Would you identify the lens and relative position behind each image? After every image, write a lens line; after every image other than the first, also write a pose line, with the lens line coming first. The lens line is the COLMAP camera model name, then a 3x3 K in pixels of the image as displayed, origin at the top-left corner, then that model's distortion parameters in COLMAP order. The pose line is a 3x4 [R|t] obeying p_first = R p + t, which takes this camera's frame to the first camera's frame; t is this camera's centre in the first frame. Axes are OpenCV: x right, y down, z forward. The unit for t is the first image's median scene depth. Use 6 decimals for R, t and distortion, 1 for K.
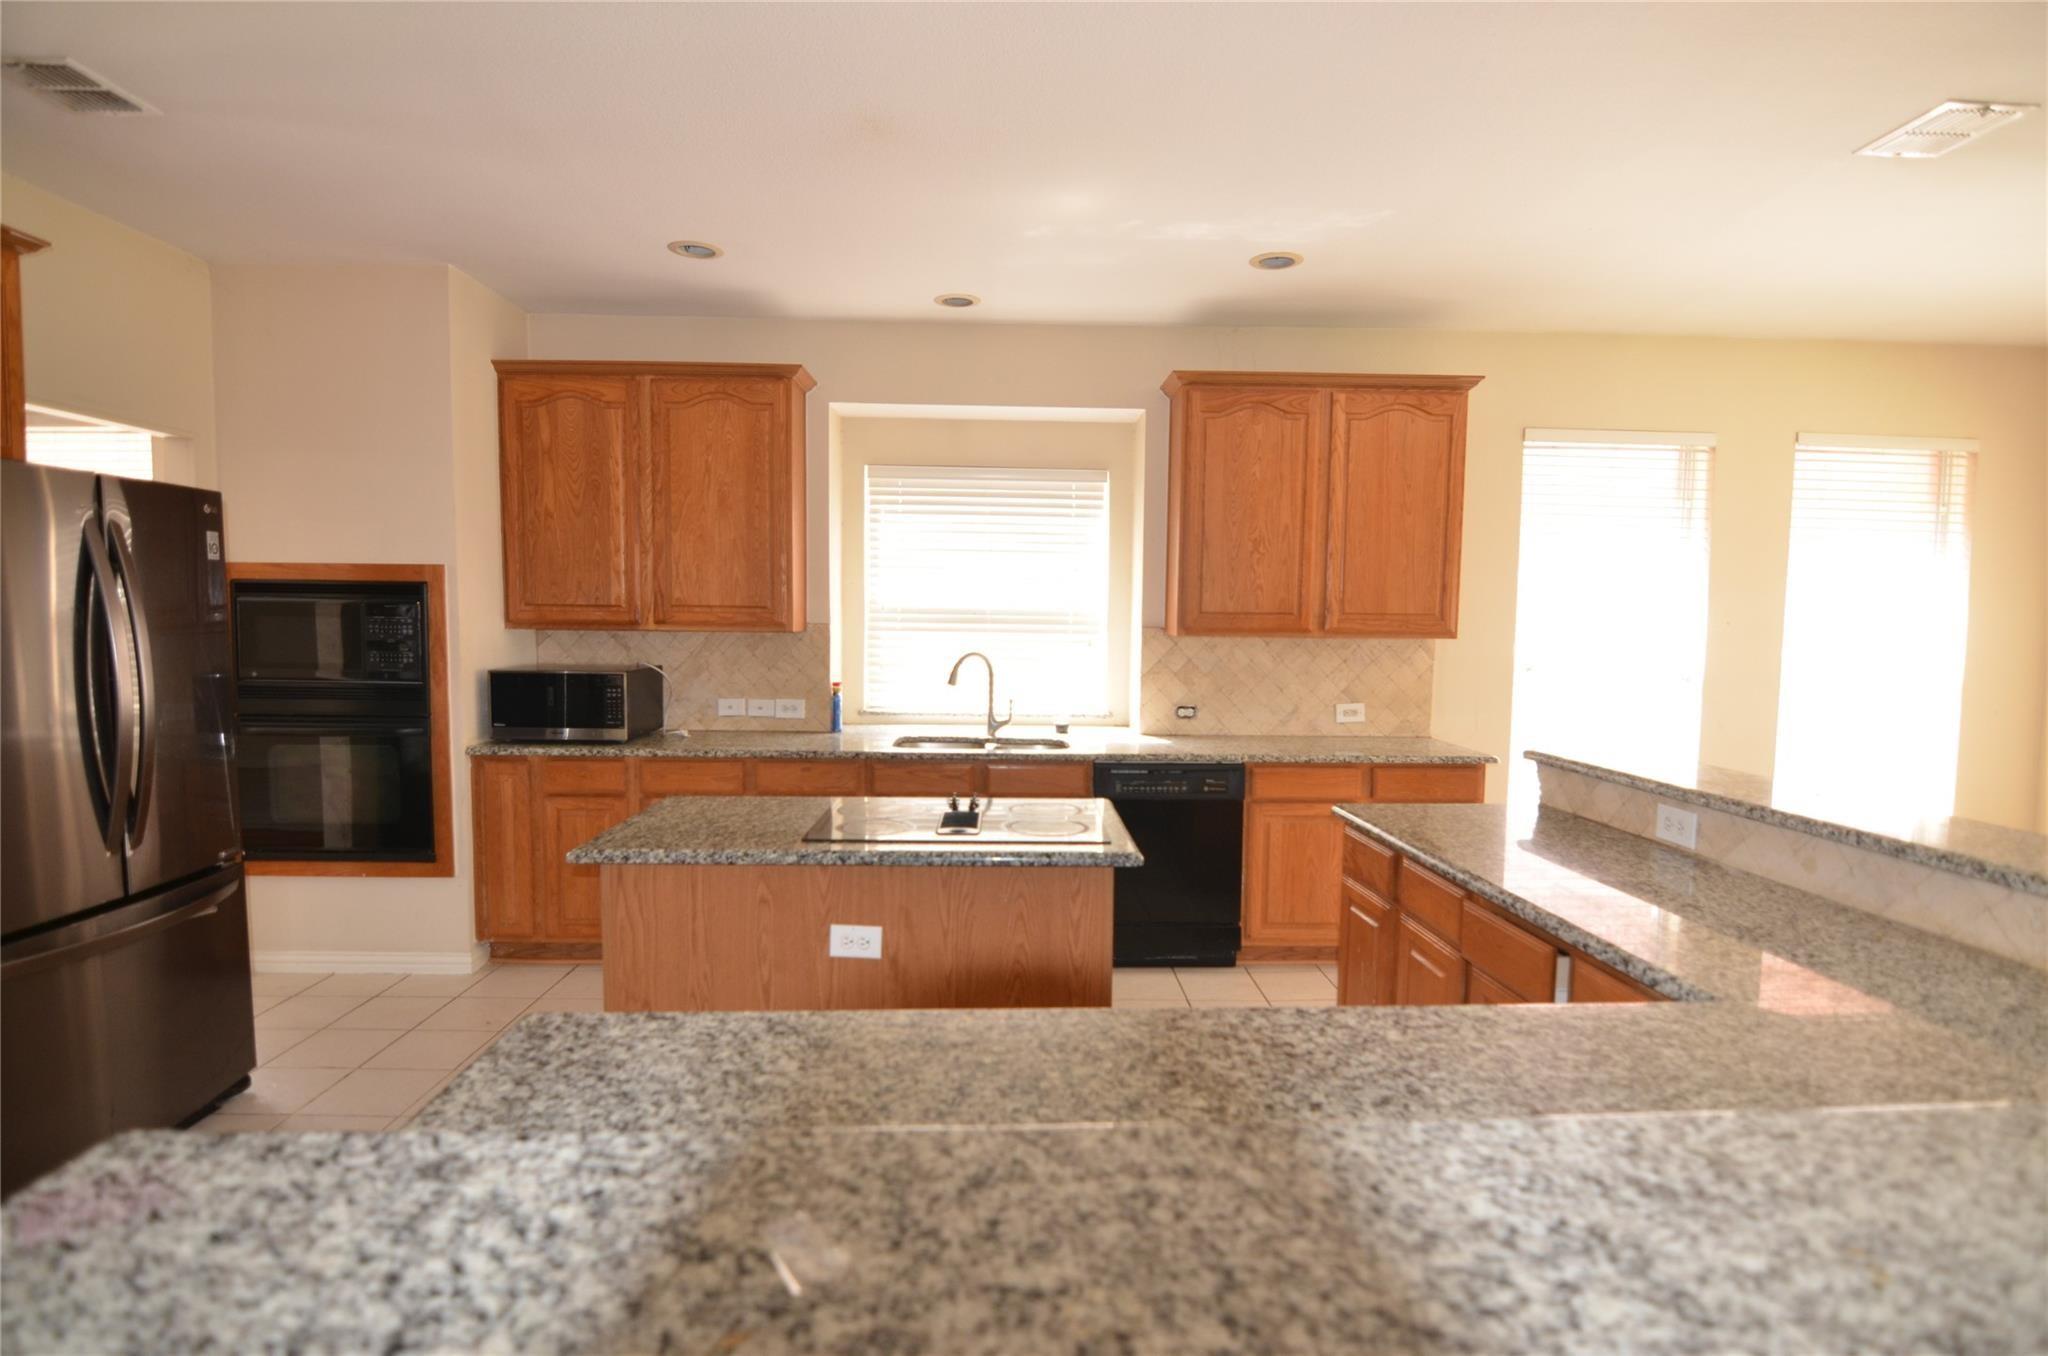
lens RADIAL K [[940.5, 0, 1024.0], [0, 940.5, 678.0], [0, 0, 1]] dist [0.001389, -0.000053]
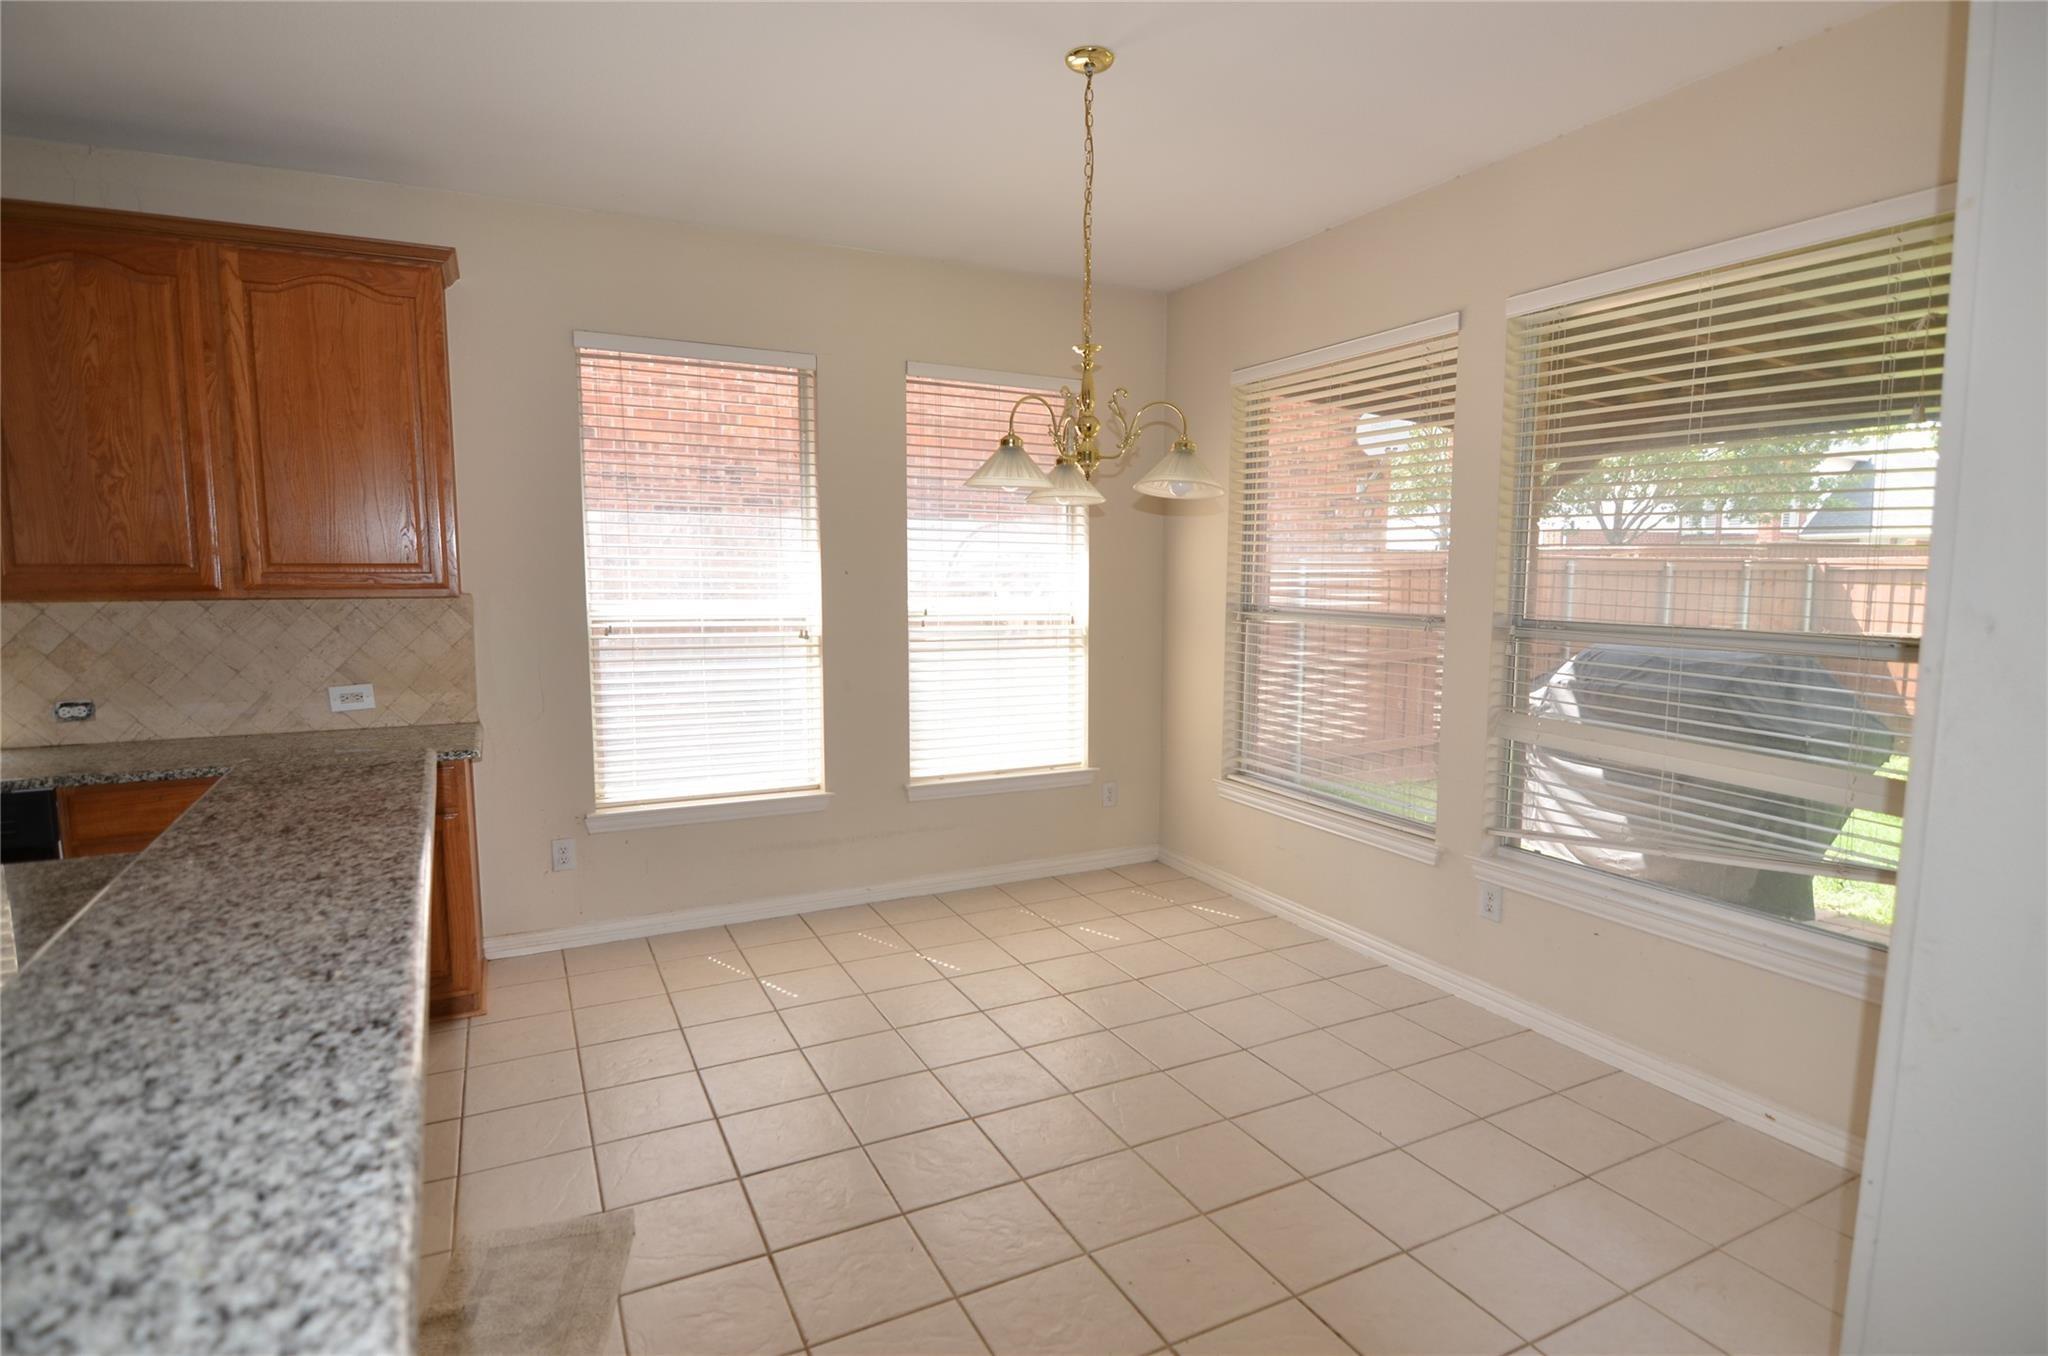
lens RADIAL K [[1017.7, 0, 1024.0], [0, 1017.7, 678.0], [0, 0, 1]] dist [-0.001440, -0.000751]
pose [[0.906894, -0.054980, 0.417756, 0.495793], [0.036265, 0.997956, 0.052612, -0.001678], [-0.419794, -0.032563, 0.907035, 0.043944]]
